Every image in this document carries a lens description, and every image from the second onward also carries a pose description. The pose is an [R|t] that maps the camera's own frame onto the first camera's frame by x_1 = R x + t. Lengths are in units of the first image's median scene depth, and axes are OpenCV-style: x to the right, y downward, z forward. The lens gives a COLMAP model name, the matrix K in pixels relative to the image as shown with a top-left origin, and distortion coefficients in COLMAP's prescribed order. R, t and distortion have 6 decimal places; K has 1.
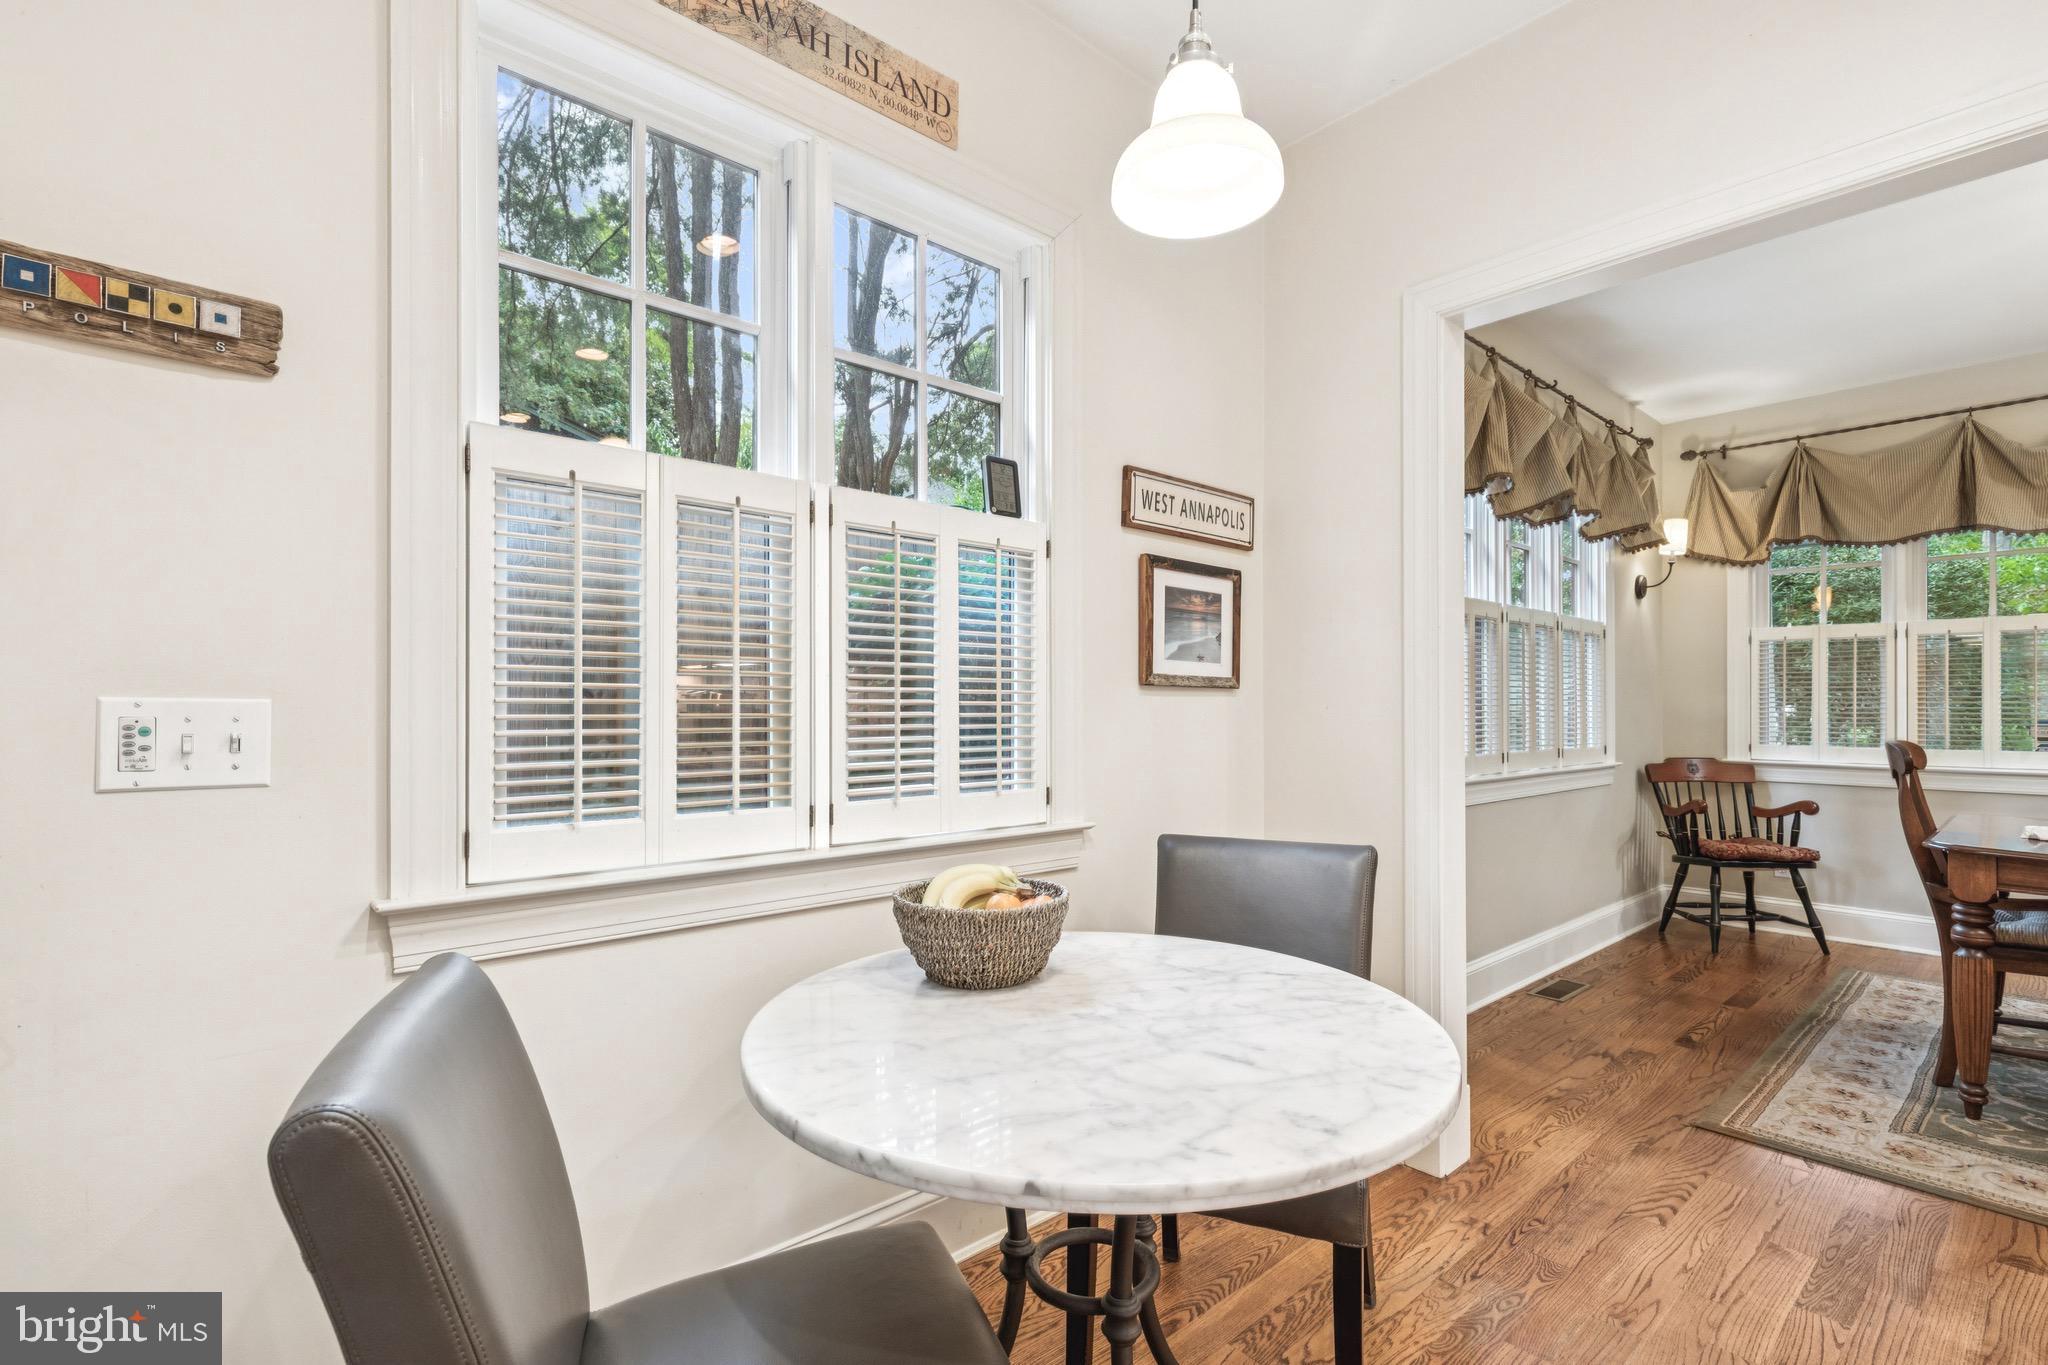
lens RADIAL K [[931.6, 0, 1046.9], [0, 931.6, 711.3], [0, 0, 1]] dist [-0.002307, -0.001193]
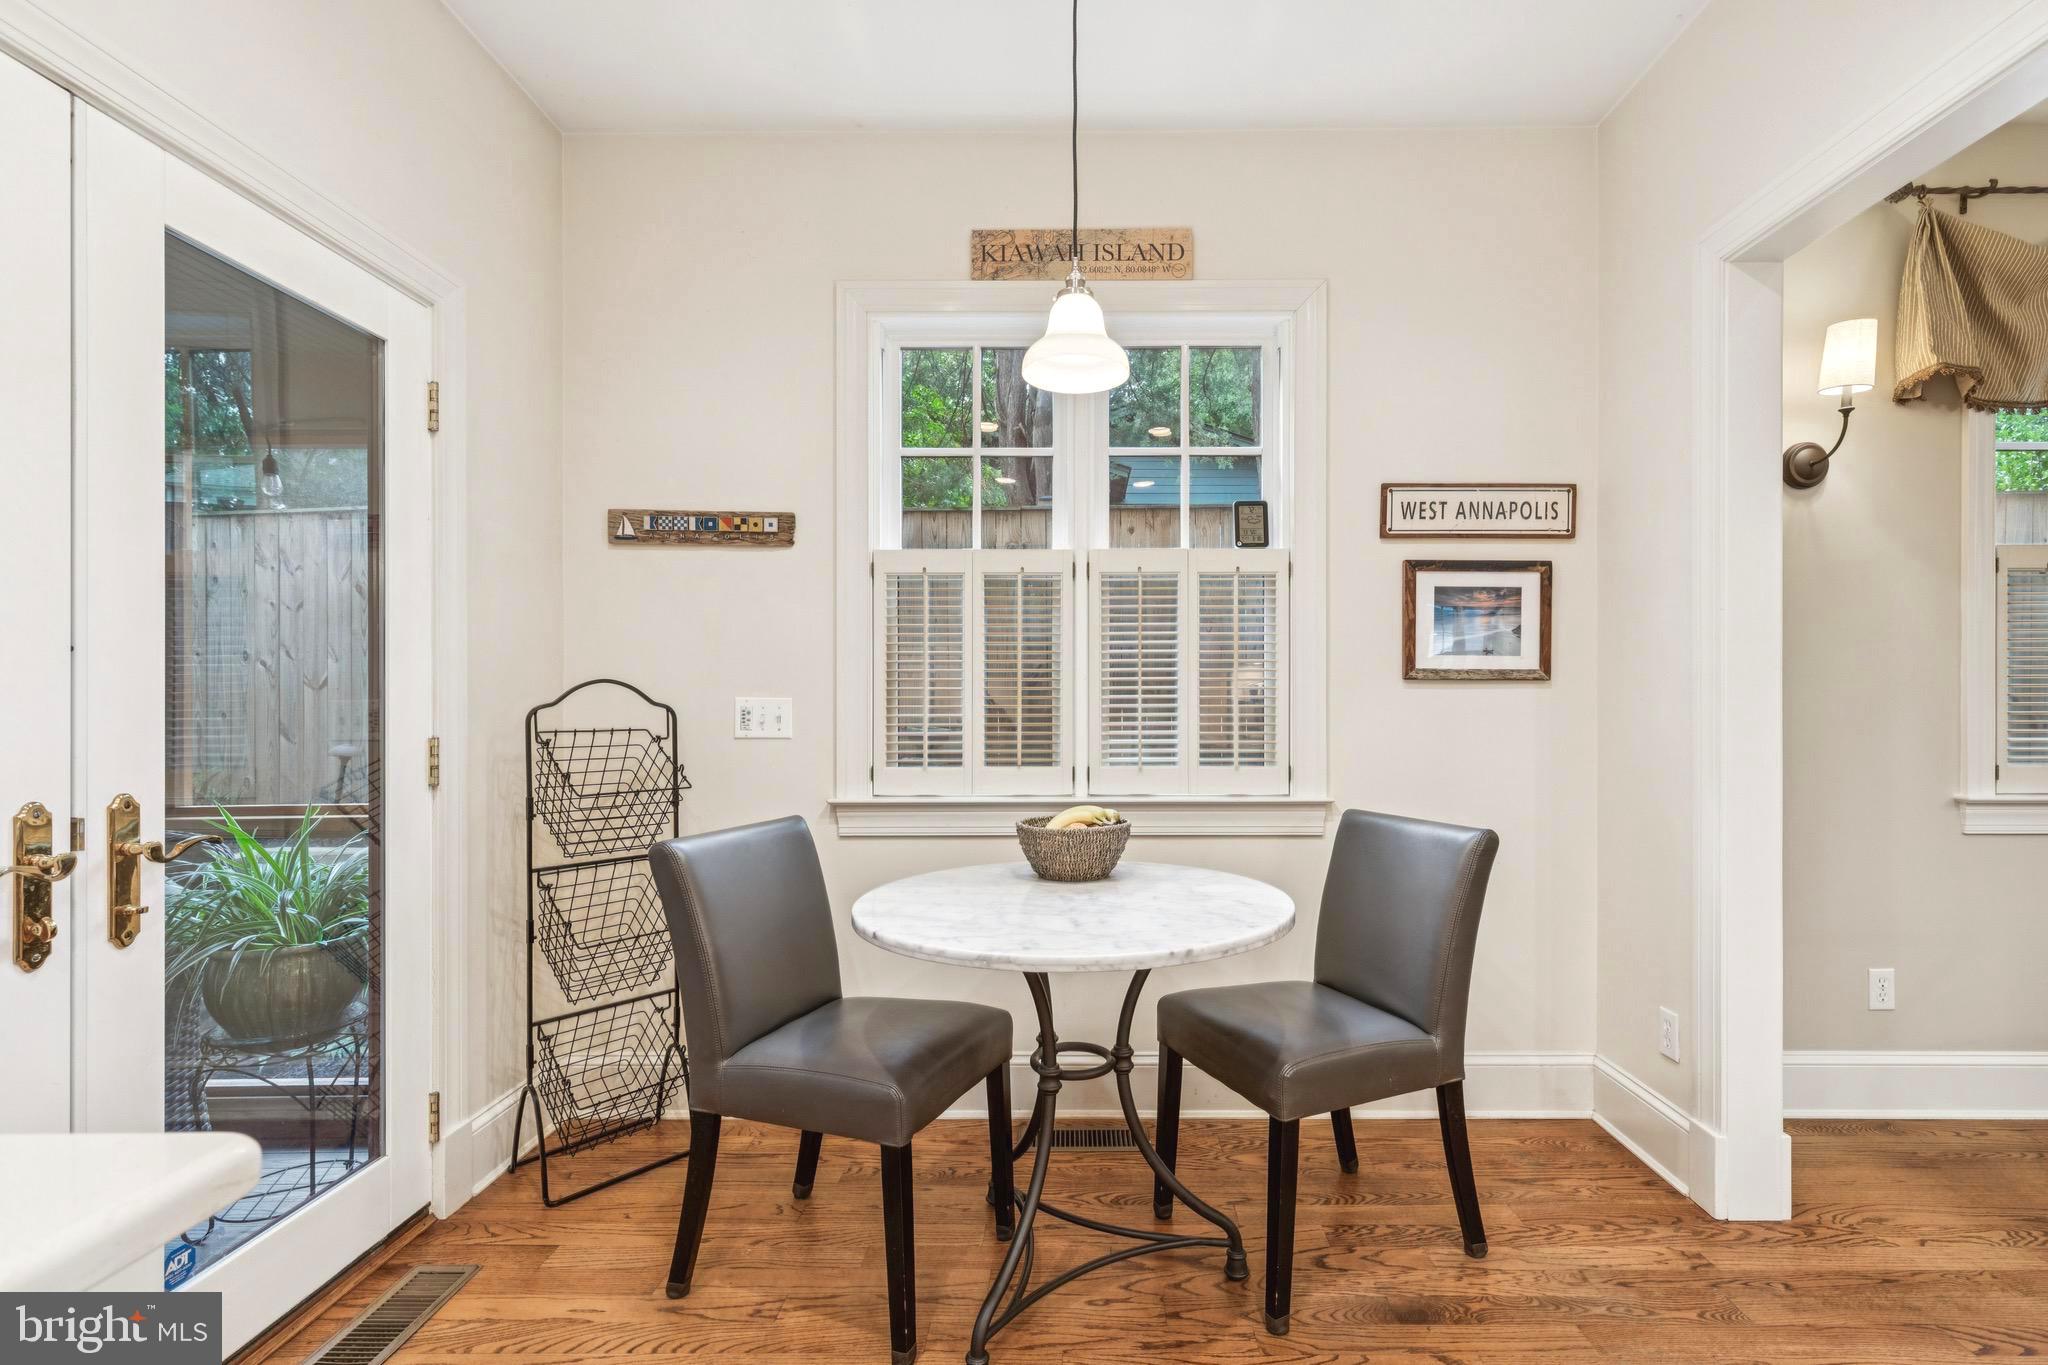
lens RADIAL K [[931.6, 0, 1073.4], [0, 931.6, 703.2], [0, 0, 1]] dist [-0.002307, -0.001193]
pose [[0.749660, 0.000048, -0.661824, 0.574031], [0.001151, 0.999998, 0.001376, -0.001975], [0.661823, -0.001794, 0.749658, -0.092337]]
